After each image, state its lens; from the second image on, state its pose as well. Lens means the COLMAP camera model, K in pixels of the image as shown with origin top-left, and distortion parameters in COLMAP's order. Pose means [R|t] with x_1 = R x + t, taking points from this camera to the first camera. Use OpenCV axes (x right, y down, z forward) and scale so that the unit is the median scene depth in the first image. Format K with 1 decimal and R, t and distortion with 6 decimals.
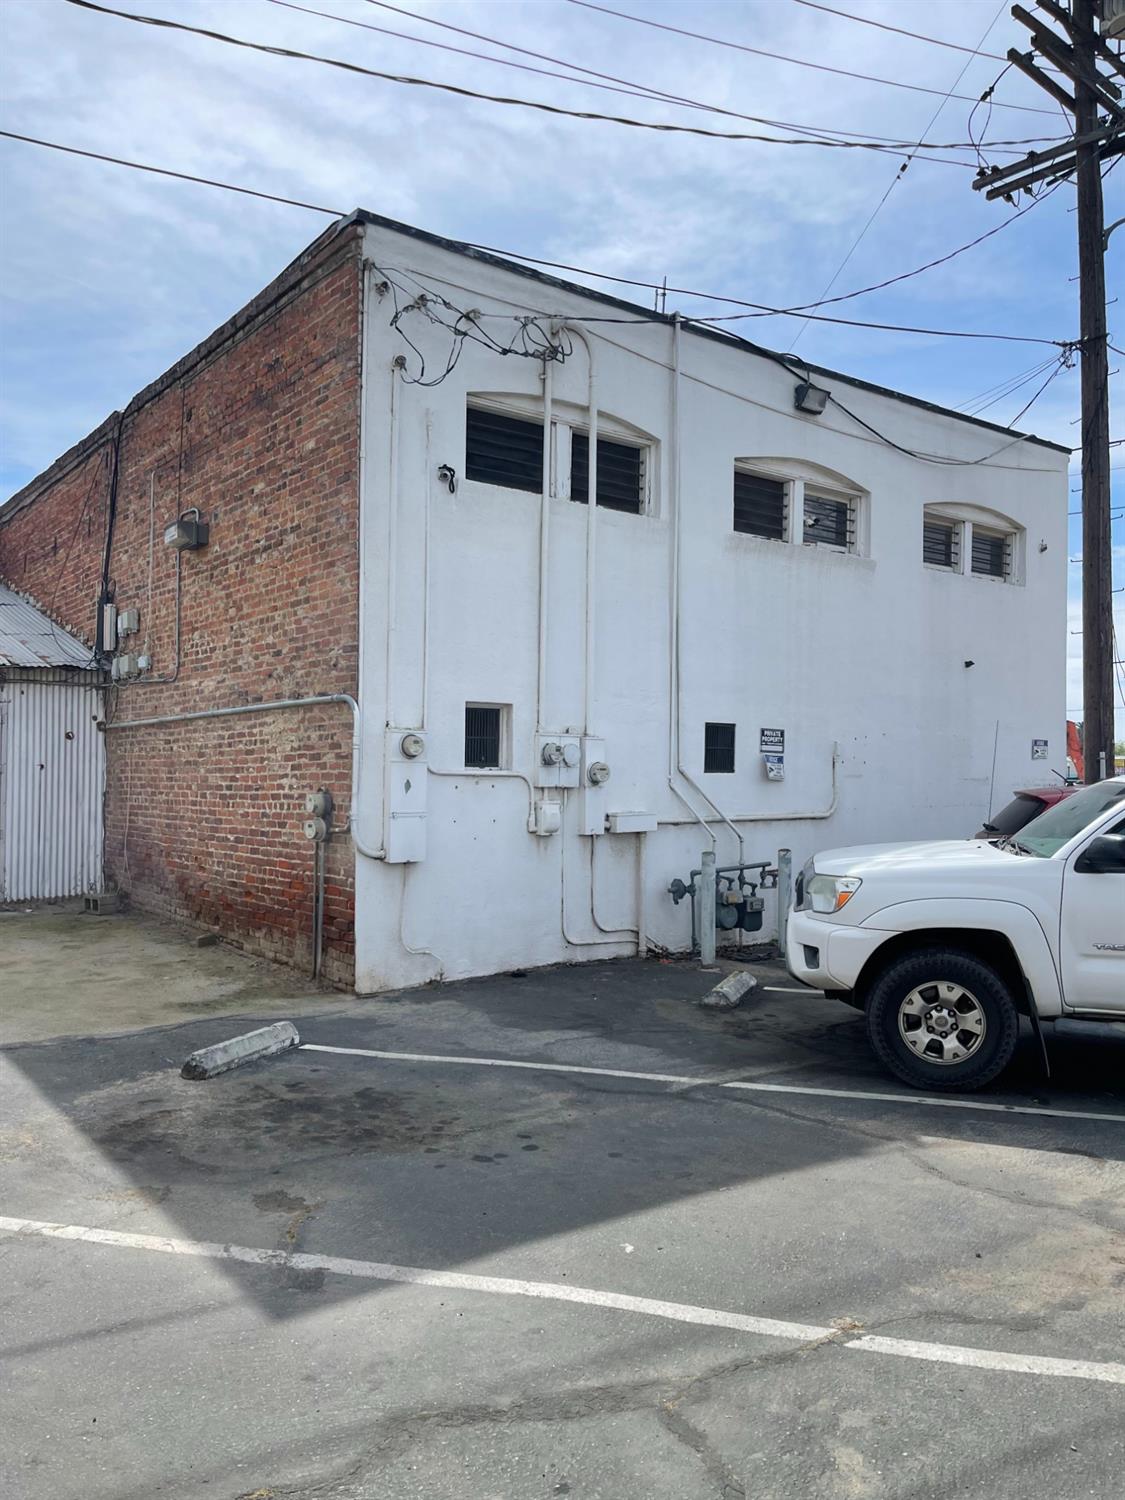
lens RADIAL K [[1137.5, 0, 572.7], [0, 1137.5, 755.7], [0, 0, 1]] dist [0.061541, -0.090004]
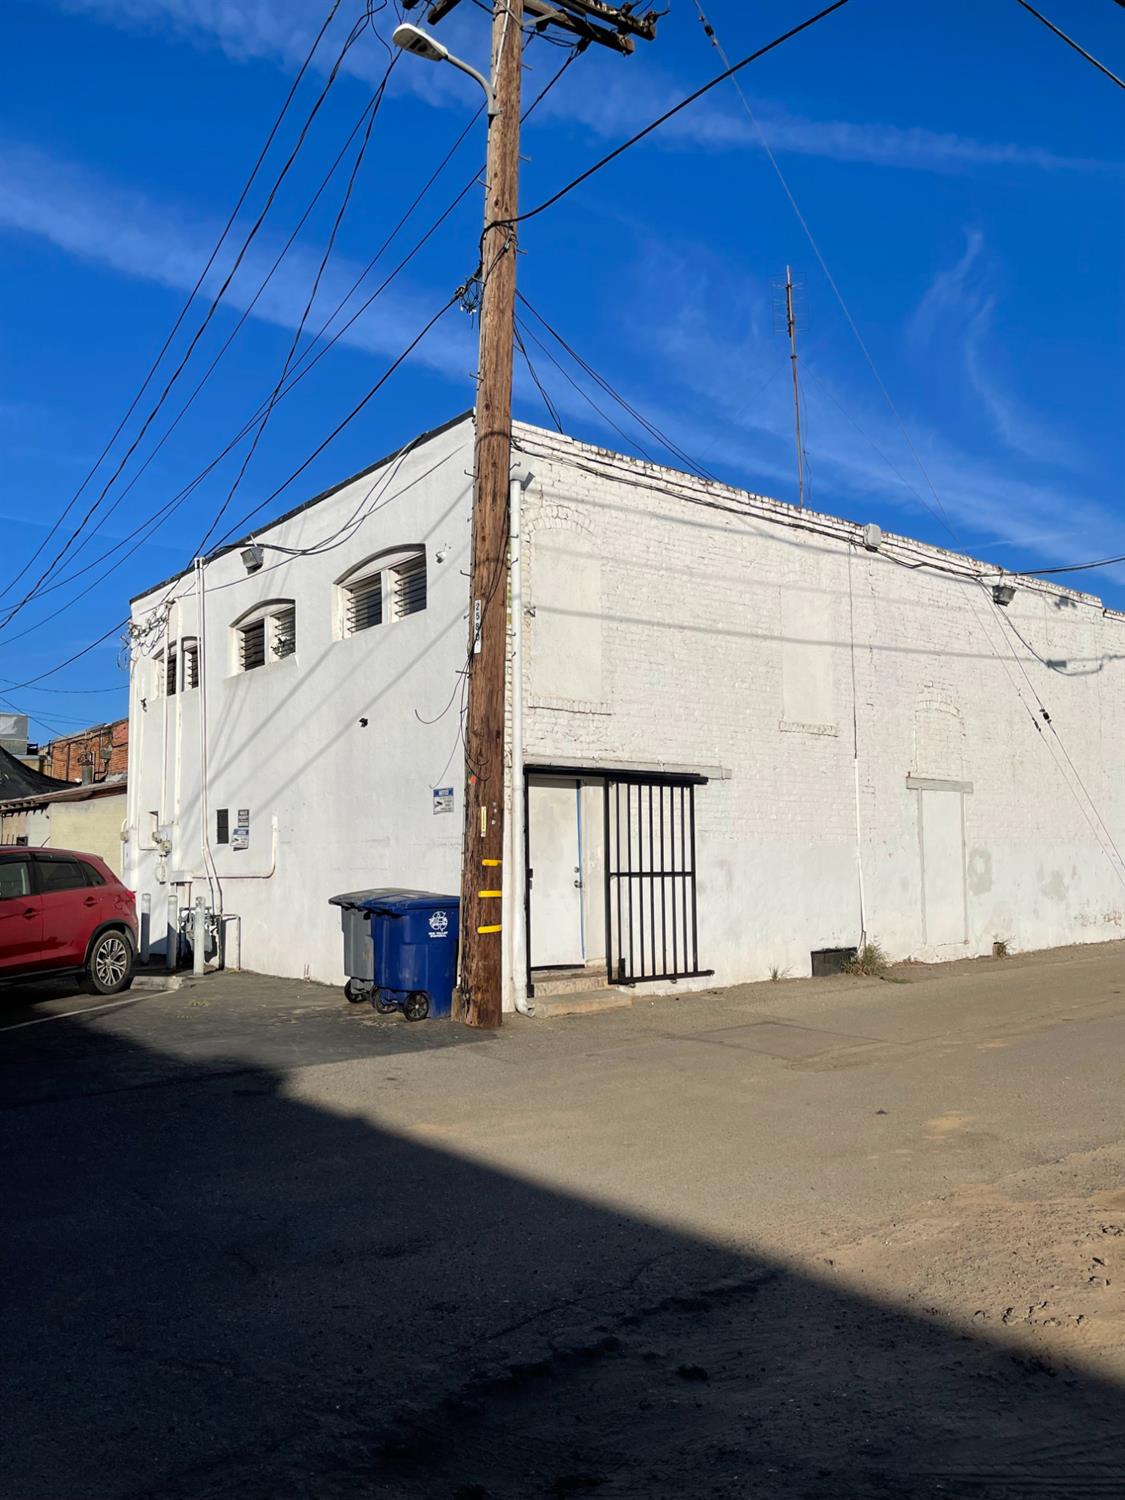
lens RADIAL K [[1137.5, 0, 548.2], [0, 1137.5, 762.4], [0, 0, 1]] dist [0.061541, -0.090004]
pose [[0.003759, -0.094268, -0.995540, 1.660253], [0.025414, 0.995234, -0.094143, 0.062095], [0.999670, -0.024947, 0.006137, 1.470144]]
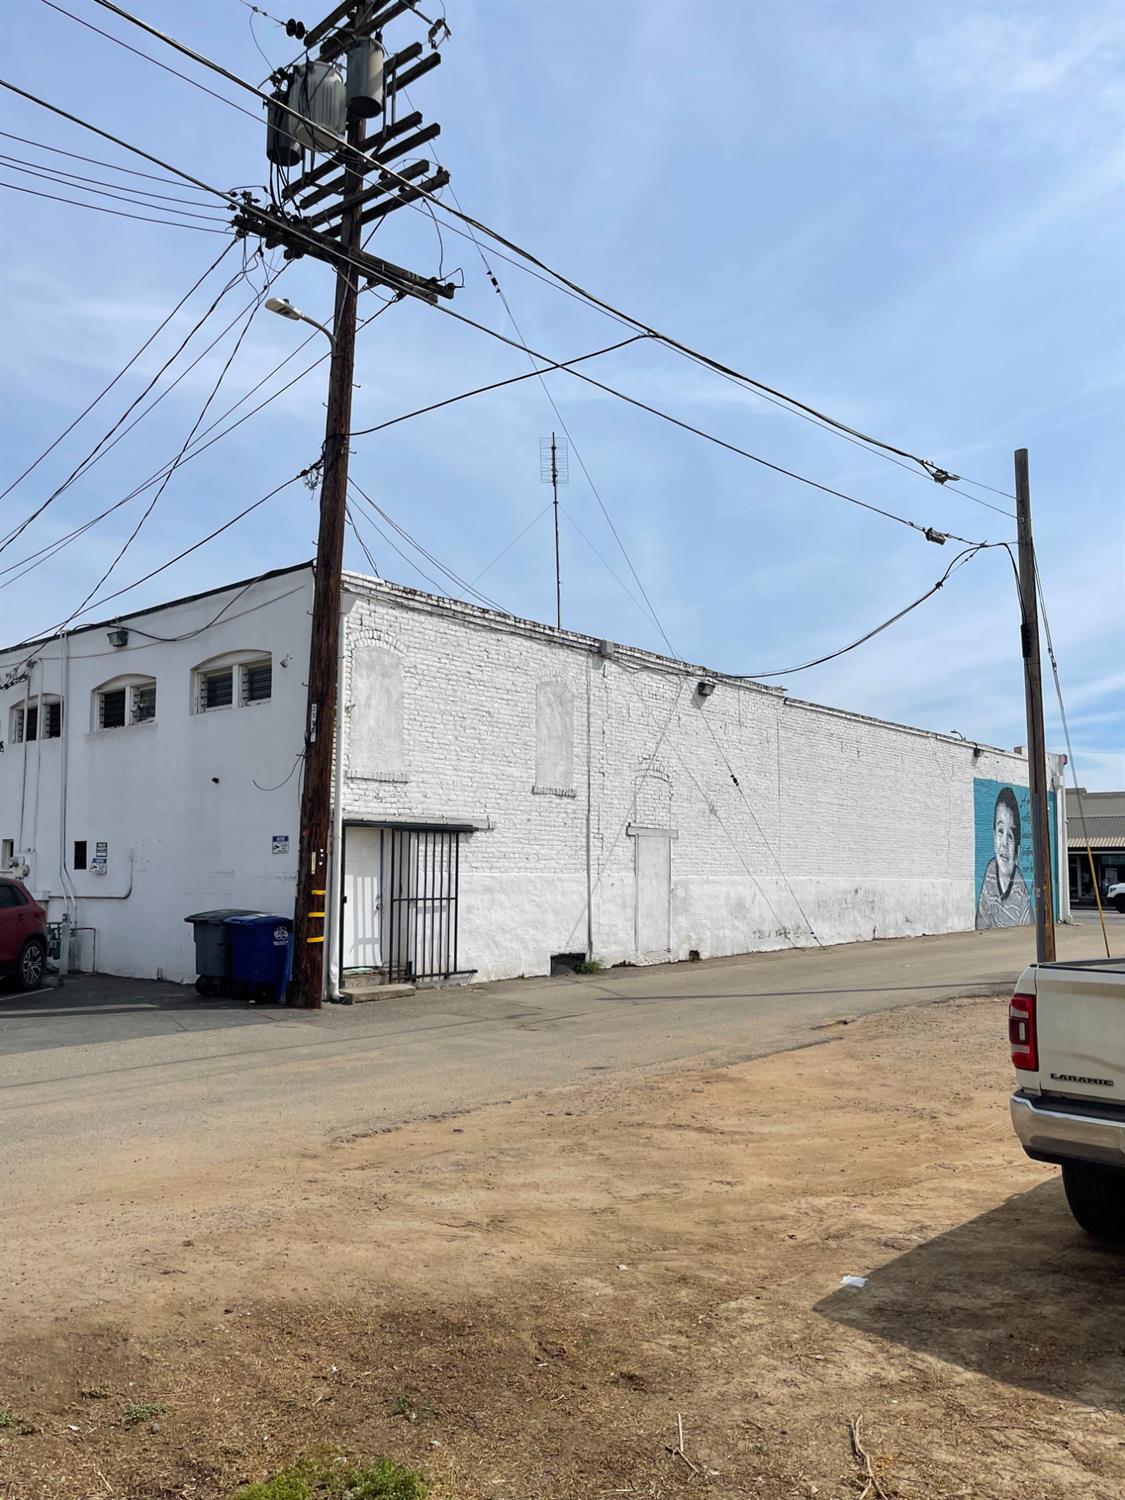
lens RADIAL K [[1137.5, 0, 563.1], [0, 1137.5, 748.8], [0, 0, 1]] dist [0.061541, -0.090004]
pose [[0.195572, -0.113922, -0.974050, 2.109986], [0.012711, 0.993441, -0.113638, 0.042603], [0.980607, 0.009843, 0.195737, 1.443760]]
